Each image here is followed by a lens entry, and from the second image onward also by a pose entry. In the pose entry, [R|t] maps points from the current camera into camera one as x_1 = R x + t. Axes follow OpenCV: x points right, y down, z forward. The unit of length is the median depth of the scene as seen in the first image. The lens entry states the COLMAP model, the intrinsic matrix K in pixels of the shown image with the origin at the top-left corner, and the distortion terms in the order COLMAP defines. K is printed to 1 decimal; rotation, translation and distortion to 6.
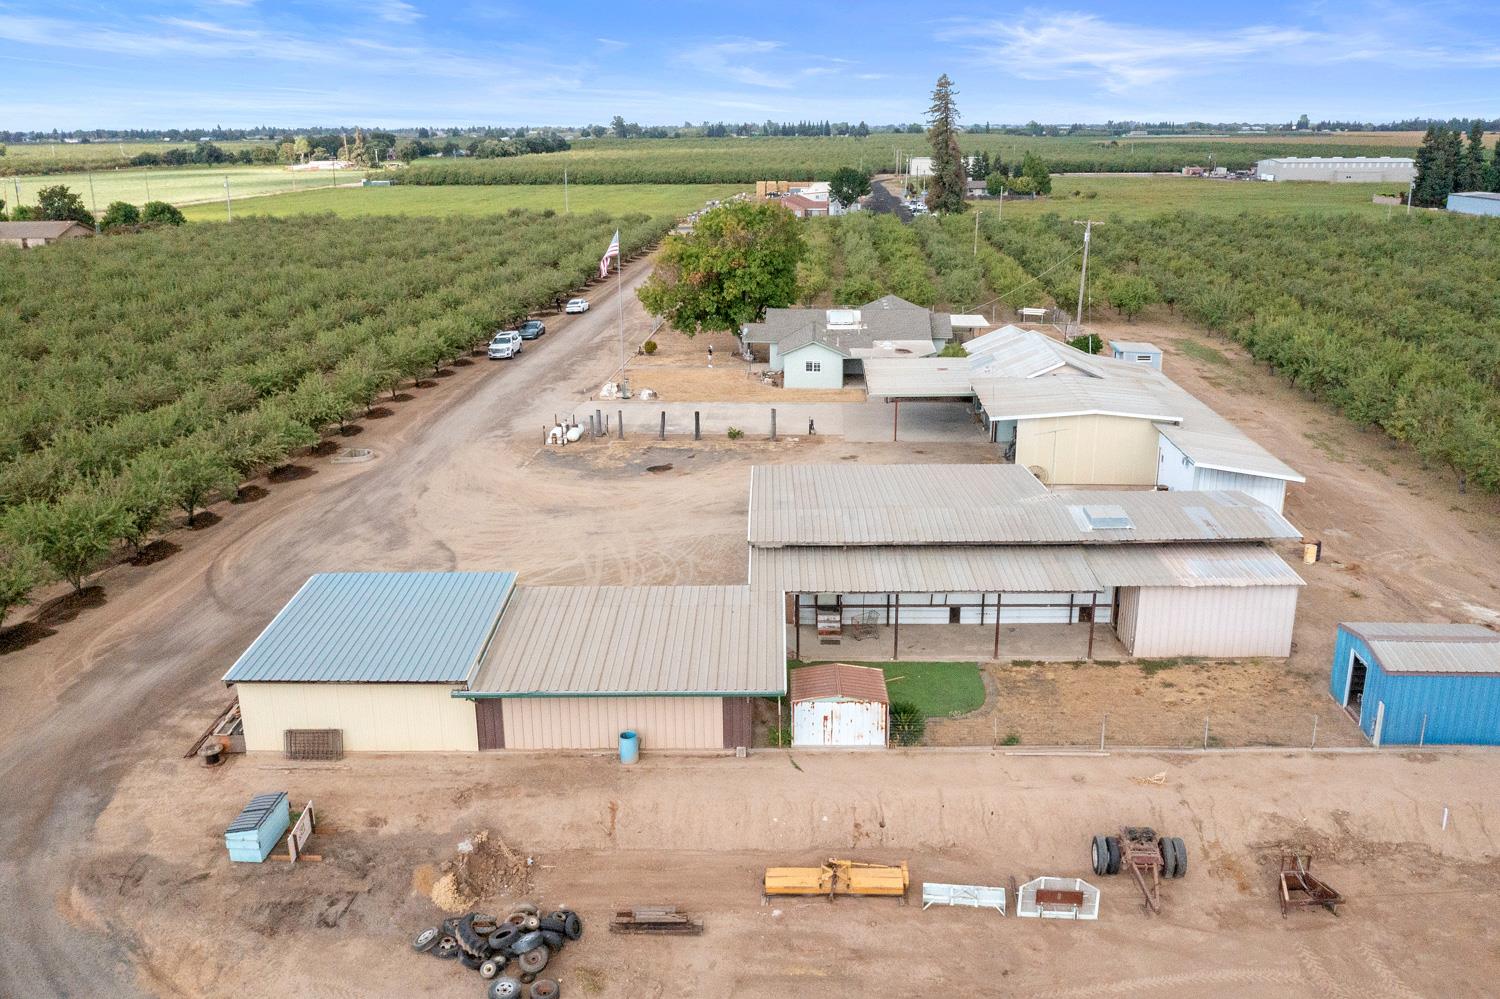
lens RADIAL K [[1226.9, 0, 750.6], [0, 1226.9, 524.3], [0, 0, 1]] dist [0.004886, 0.014048]
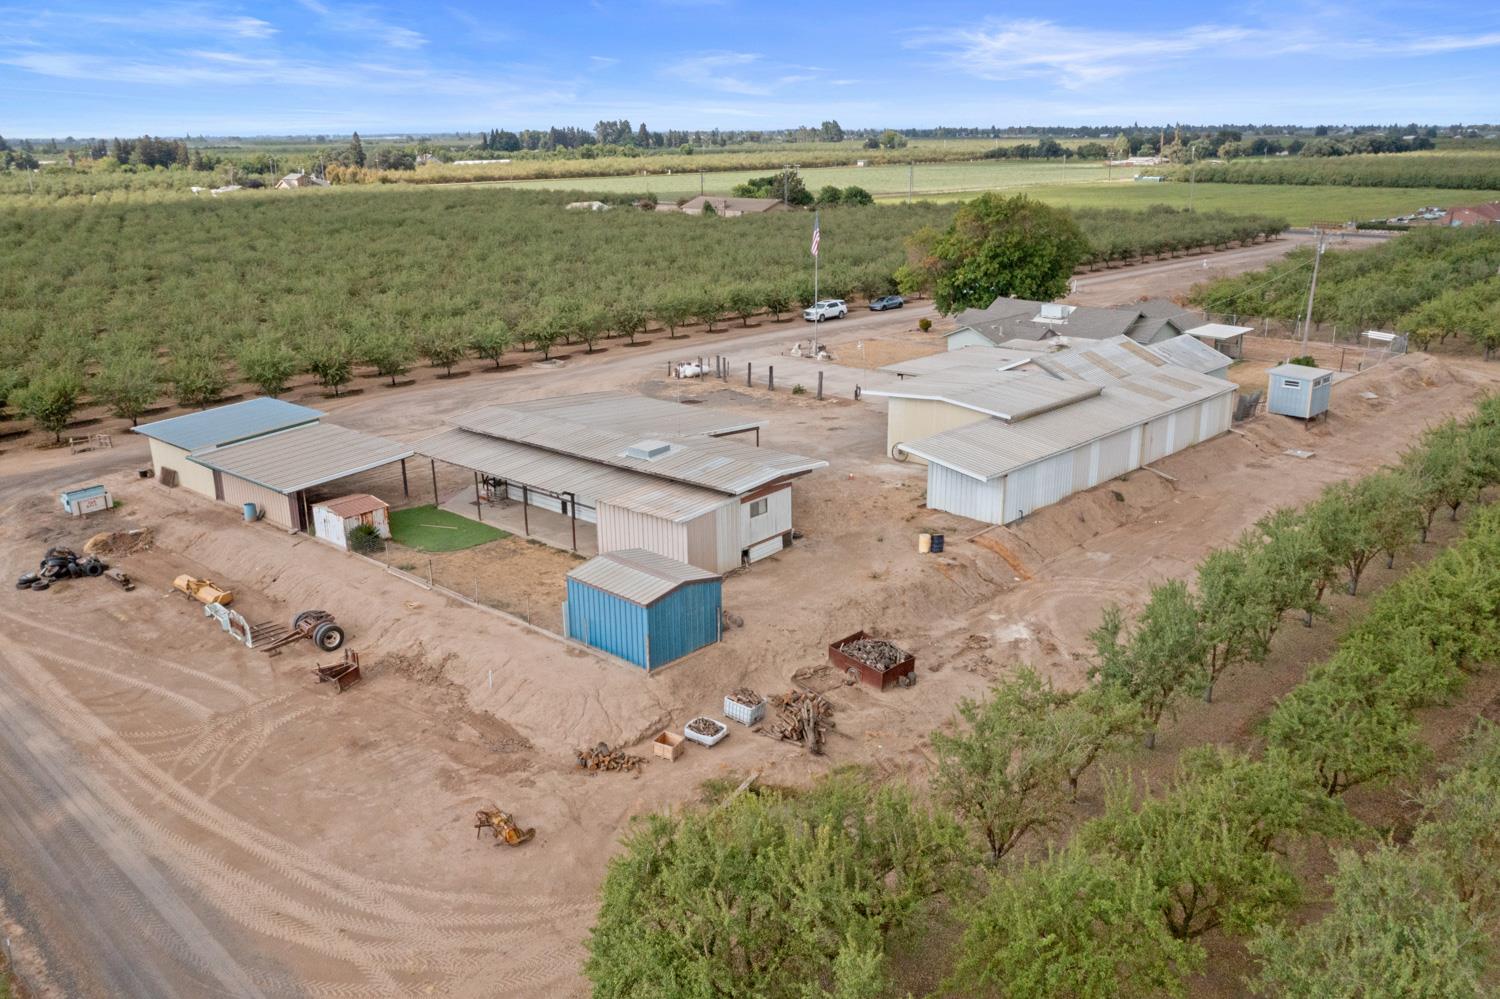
lens RADIAL K [[1232.0, 0, 754.6], [0, 1232.0, 501.7], [0, 0, 1]] dist [-0.010372, -0.004902]
pose [[0.753625, 0.192464, -0.628495, 0.807962], [-0.201569, 0.977772, 0.057722, -0.033358], [0.625635, 0.083184, 0.775669, 0.094922]]
